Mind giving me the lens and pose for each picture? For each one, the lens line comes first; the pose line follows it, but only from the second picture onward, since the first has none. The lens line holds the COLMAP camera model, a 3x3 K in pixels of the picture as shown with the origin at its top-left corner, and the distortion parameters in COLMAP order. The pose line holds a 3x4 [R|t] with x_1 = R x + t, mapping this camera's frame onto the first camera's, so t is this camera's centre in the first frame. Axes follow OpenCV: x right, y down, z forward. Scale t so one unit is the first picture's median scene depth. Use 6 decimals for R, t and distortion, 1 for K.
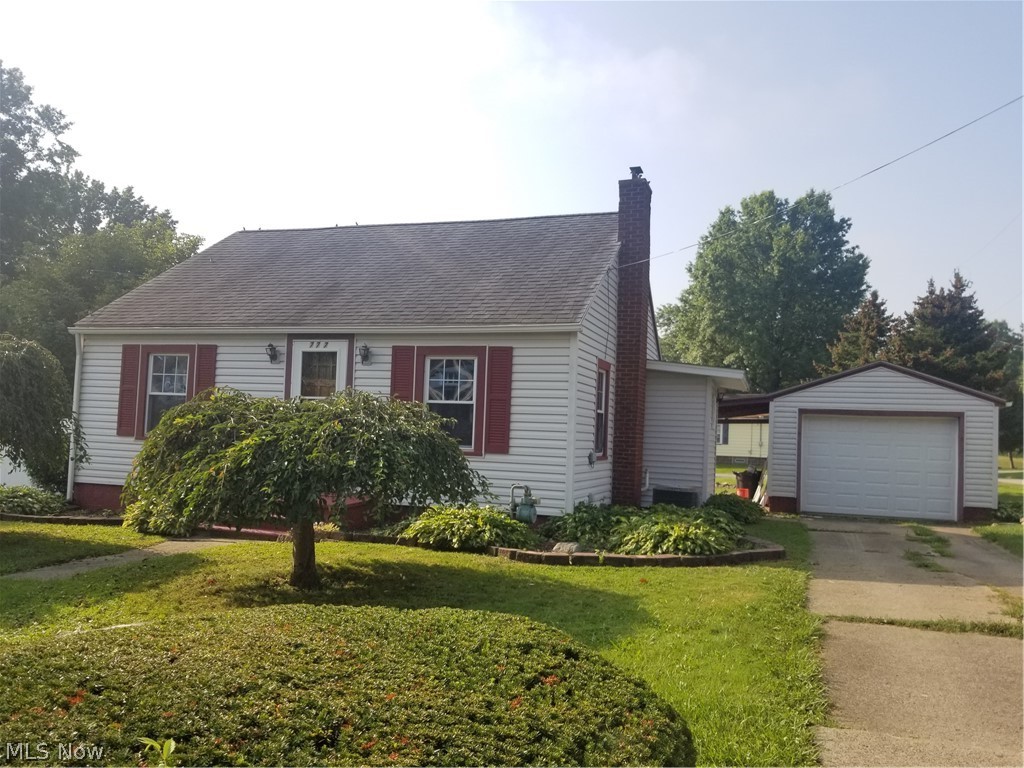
lens RADIAL K [[792.3, 0, 511.4], [0, 792.3, 411.0], [0, 0, 1]] dist [0.086775, -0.142734]
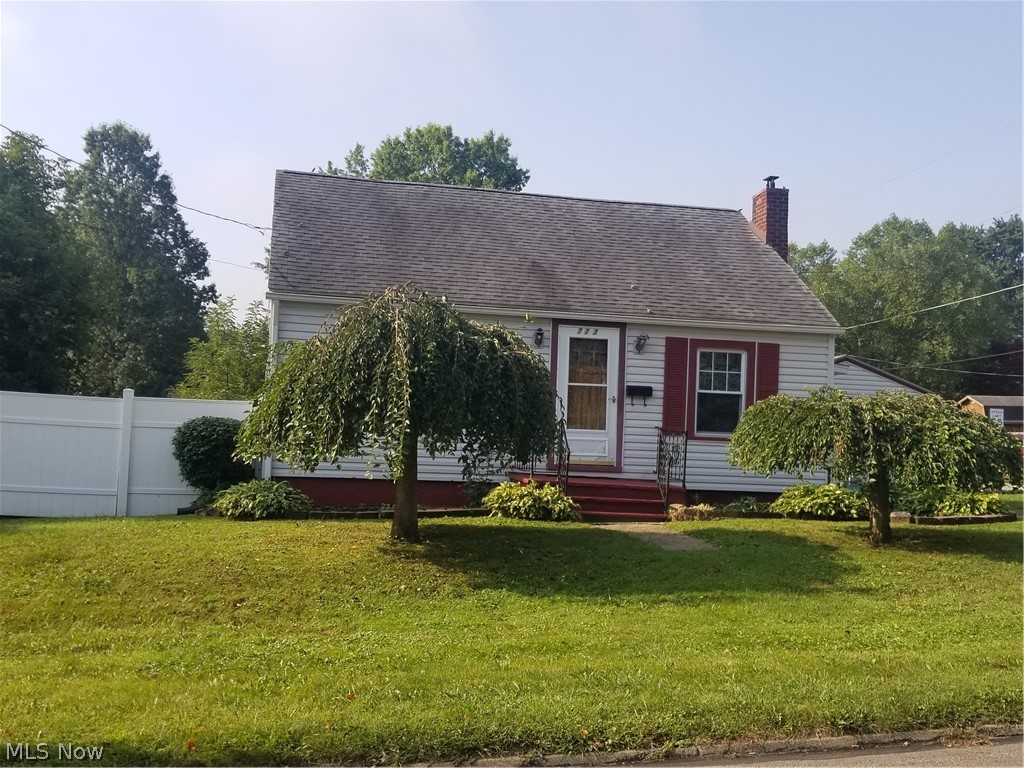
lens RADIAL K [[1087.5, 0, 515.1], [0, 1087.5, 396.5], [0, 0, 1]] dist [0.129930, -0.275475]
pose [[0.862992, 0.014367, 0.505013, -0.897872], [-0.020561, 0.999766, 0.006694, -0.008087], [-0.504799, -0.016160, 0.863086, -0.117176]]
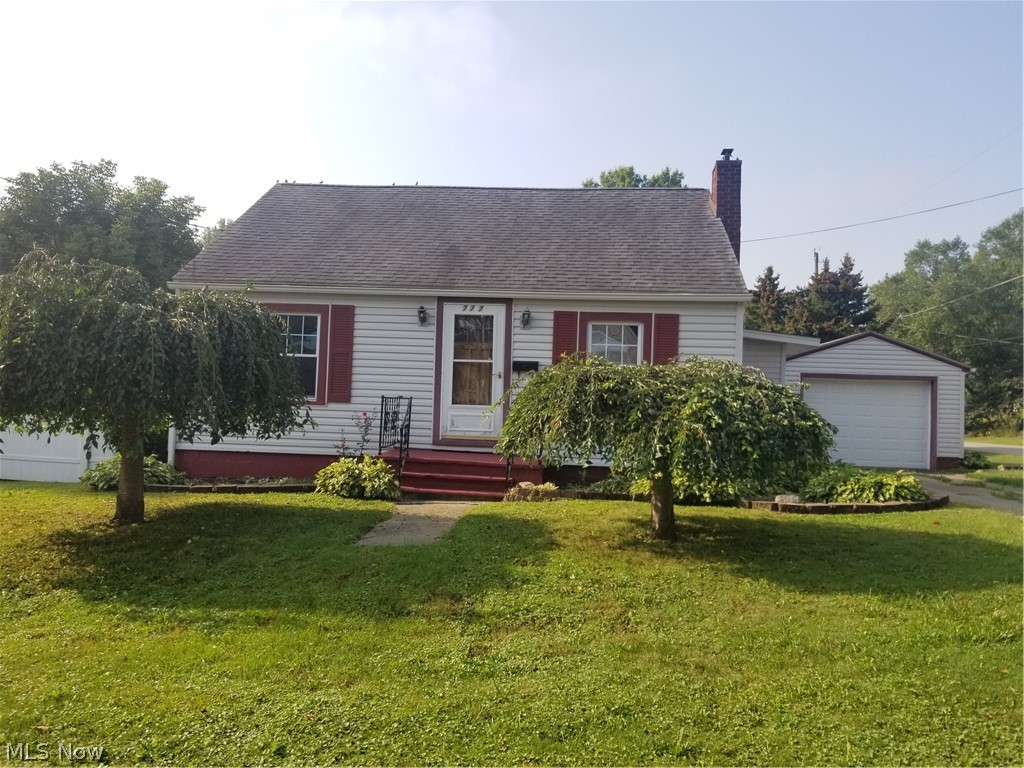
lens RADIAL K [[793.8, 0, 512.0], [0, 793.8, 384.0], [0, 0, 1]] dist [0.115688, -0.234707]
pose [[0.971510, 0.000559, 0.236998, -0.385404], [-0.003784, 0.999906, 0.013151, -0.000568], [-0.236969, -0.013673, 0.971421, 0.008456]]
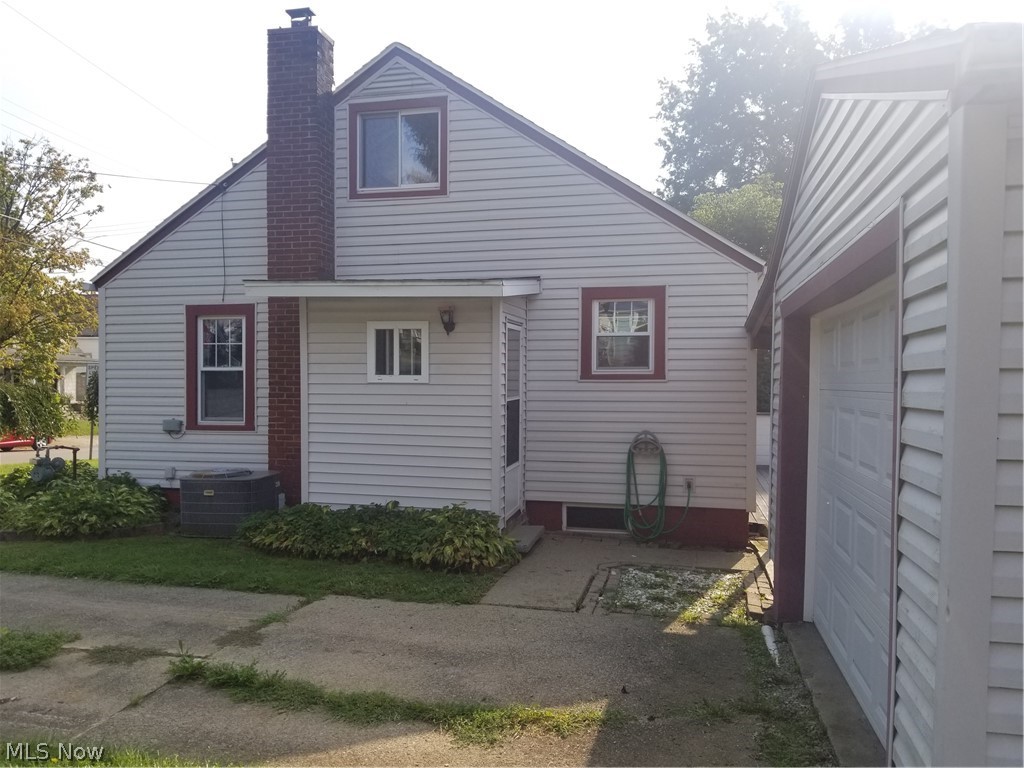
lens RADIAL K [[787.7, 0, 517.2], [0, 787.7, 400.3], [0, 0, 1]] dist [0.091168, -0.146954]
pose [[0.115943, -0.021924, -0.993014, 0.862079], [0.035351, 0.999214, -0.017934, 0.052200], [0.992627, -0.033025, 0.116627, 1.101503]]
